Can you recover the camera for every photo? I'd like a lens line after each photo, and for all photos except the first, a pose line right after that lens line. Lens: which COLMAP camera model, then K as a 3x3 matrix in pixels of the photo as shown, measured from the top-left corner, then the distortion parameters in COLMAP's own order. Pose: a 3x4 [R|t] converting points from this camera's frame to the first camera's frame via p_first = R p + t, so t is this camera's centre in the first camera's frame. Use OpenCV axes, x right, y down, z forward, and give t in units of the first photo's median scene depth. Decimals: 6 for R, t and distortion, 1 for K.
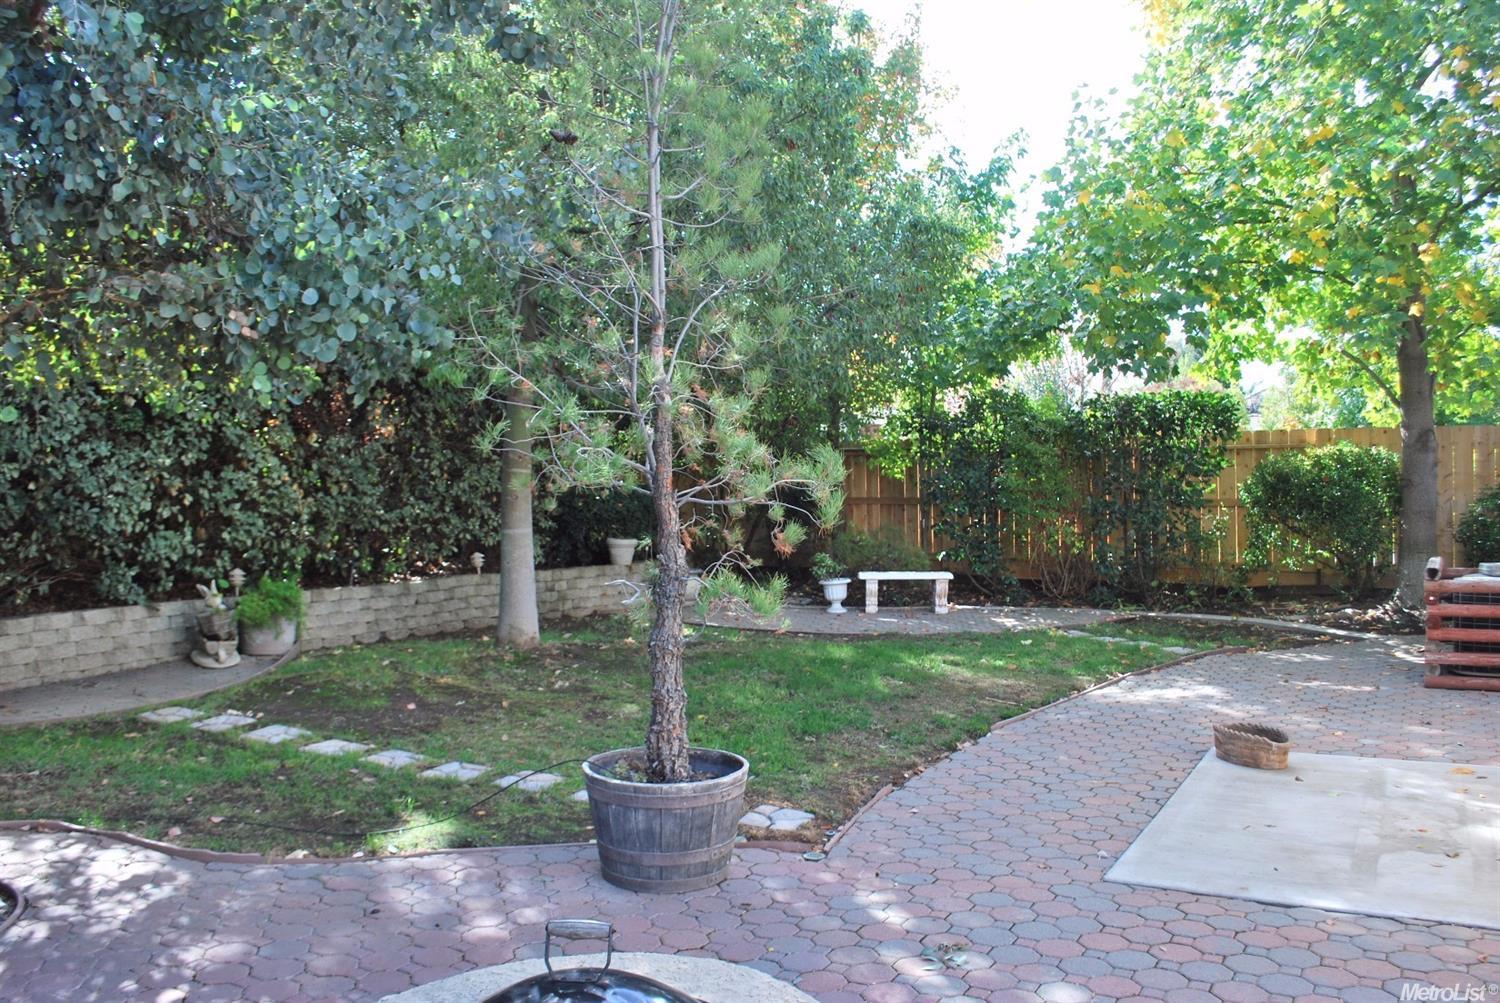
lens RADIAL K [[1200.0, 0, 755.6], [0, 1200.0, 494.0], [0, 0, 1]] dist [-0.080308, 0.005694]
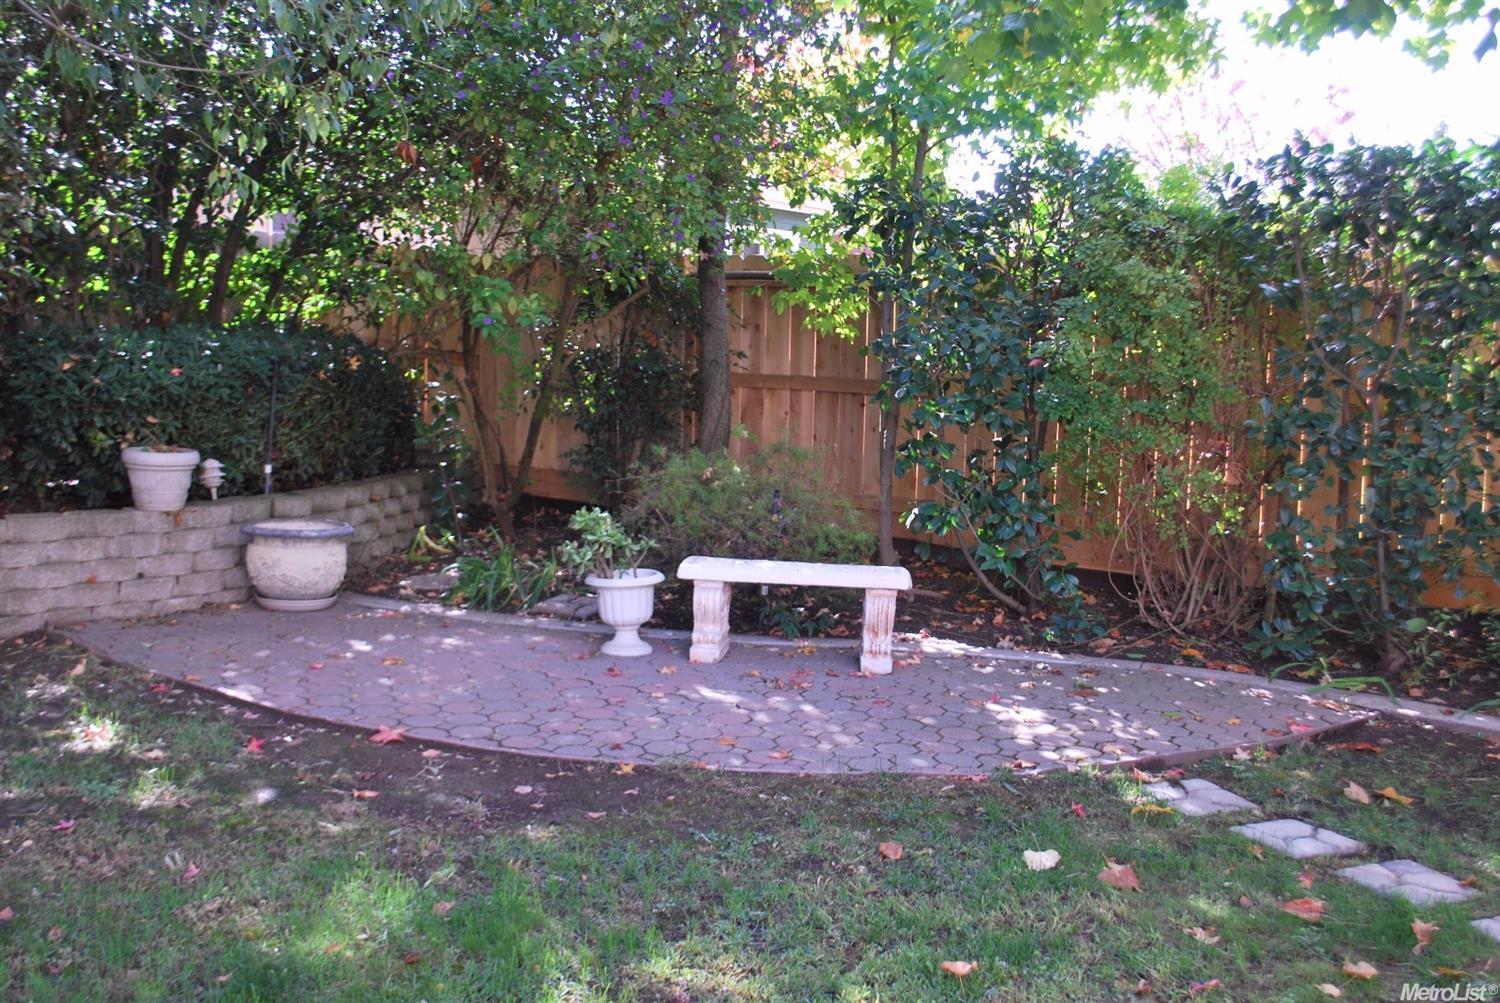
lens RADIAL K [[1591.3, 0, 750.0], [0, 1591.3, 501.5], [0, 0, 1]] dist [-0.022510, -0.020460]
pose [[0.998613, 0.044195, -0.028606, 0.118448], [-0.041501, 0.995189, 0.088749, -0.003628], [0.032391, -0.087439, 0.995643, 0.440239]]
